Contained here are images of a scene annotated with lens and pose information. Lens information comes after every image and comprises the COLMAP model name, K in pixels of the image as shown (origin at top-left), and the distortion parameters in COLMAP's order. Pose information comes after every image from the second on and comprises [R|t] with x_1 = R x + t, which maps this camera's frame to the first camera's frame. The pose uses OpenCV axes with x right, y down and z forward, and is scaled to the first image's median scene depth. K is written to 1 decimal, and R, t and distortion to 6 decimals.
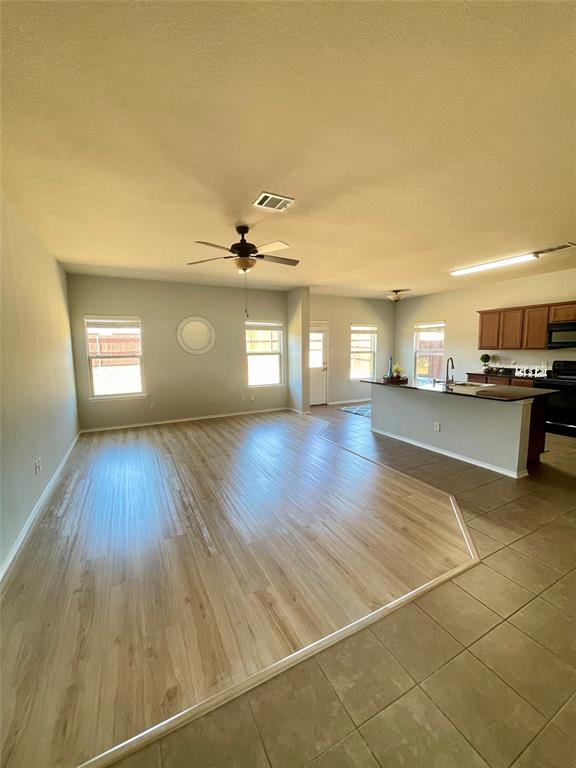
lens RADIAL K [[310.8, 0, 287.2], [0, 310.8, 383.6], [0, 0, 1]] dist [0.000312, -0.000107]
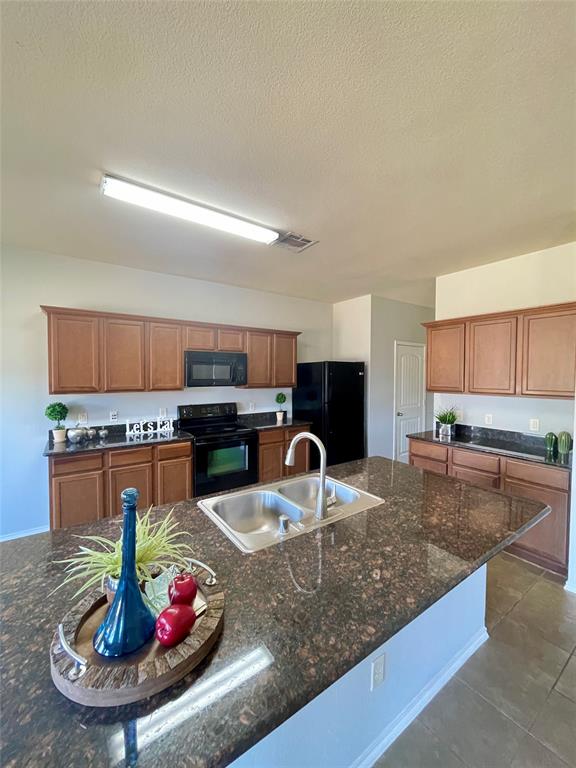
lens RADIAL K [[310.8, 0, 290.1], [0, 310.8, 382.6], [0, 0, 1]] dist [0.000312, -0.000107]
pose [[-0.139160, -0.017145, 0.990121, 0.144125], [0.111284, 0.993246, 0.032840, -0.111892], [-0.983997, 0.114755, -0.136313, 0.795618]]
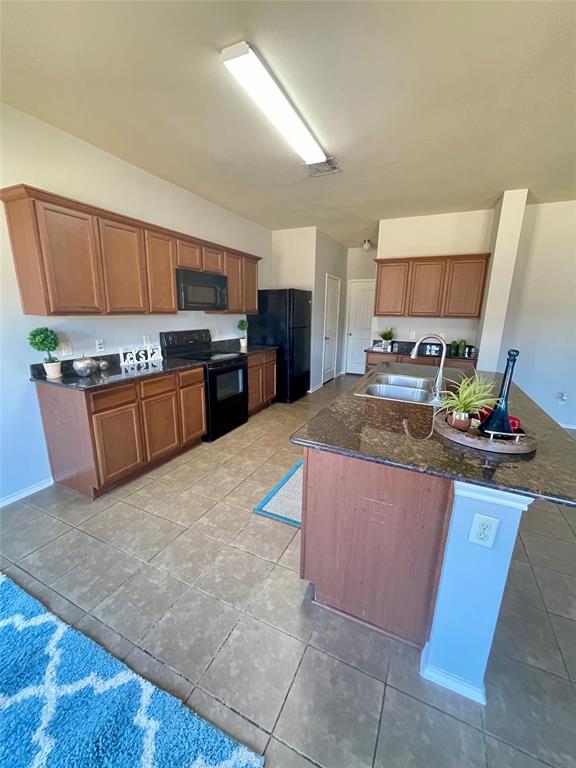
lens RADIAL K [[310.8, 0, 291.8], [0, 310.8, 382.2], [0, 0, 1]] dist [0.000312, -0.000107]
pose [[-0.608031, -0.178073, 0.773685, 0.200222], [0.081425, 0.955394, 0.283887, -0.124652], [-0.789727, 0.235610, -0.566410, 1.098152]]
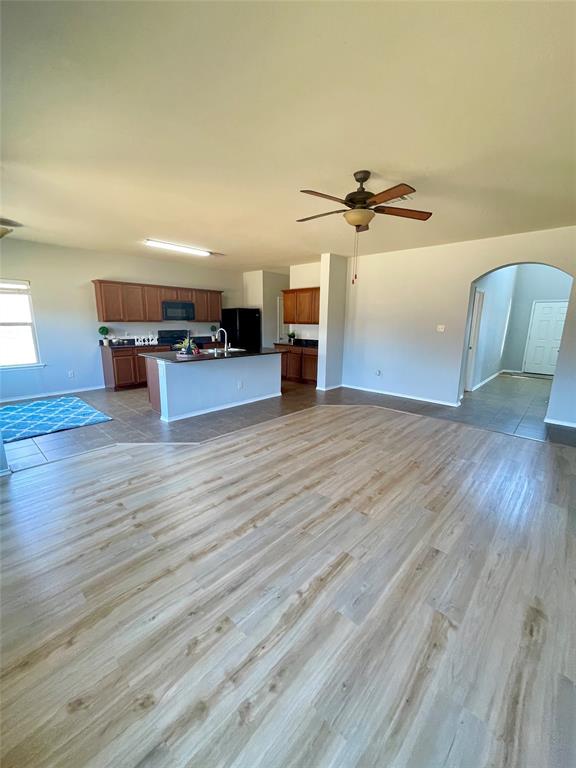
lens RADIAL K [[310.8, 0, 290.5], [0, 310.8, 382.3], [0, 0, 1]] dist [0.000312, -0.000107]
pose [[-0.346425, -0.178461, 0.920946, -0.536647], [0.099530, 0.969203, 0.225252, -0.095666], [-0.932783, 0.169695, -0.317994, 0.879918]]
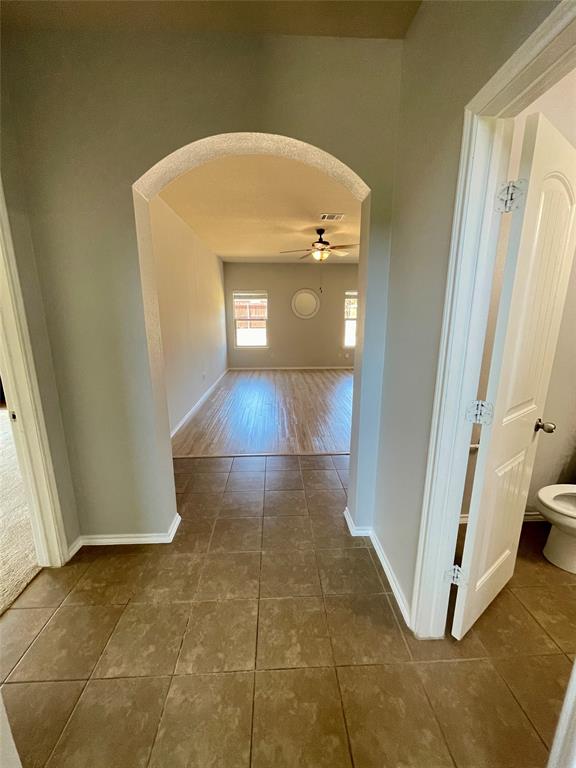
lens RADIAL K [[310.8, 0, 293.1], [0, 310.8, 384.9], [0, 0, 1]] dist [0.000312, -0.000107]
pose [[0.913782, 0.099554, -0.393816, 0.223025], [-0.056467, 0.991221, 0.119554, 0.029723], [0.402260, -0.087008, 0.911382, -0.257383]]
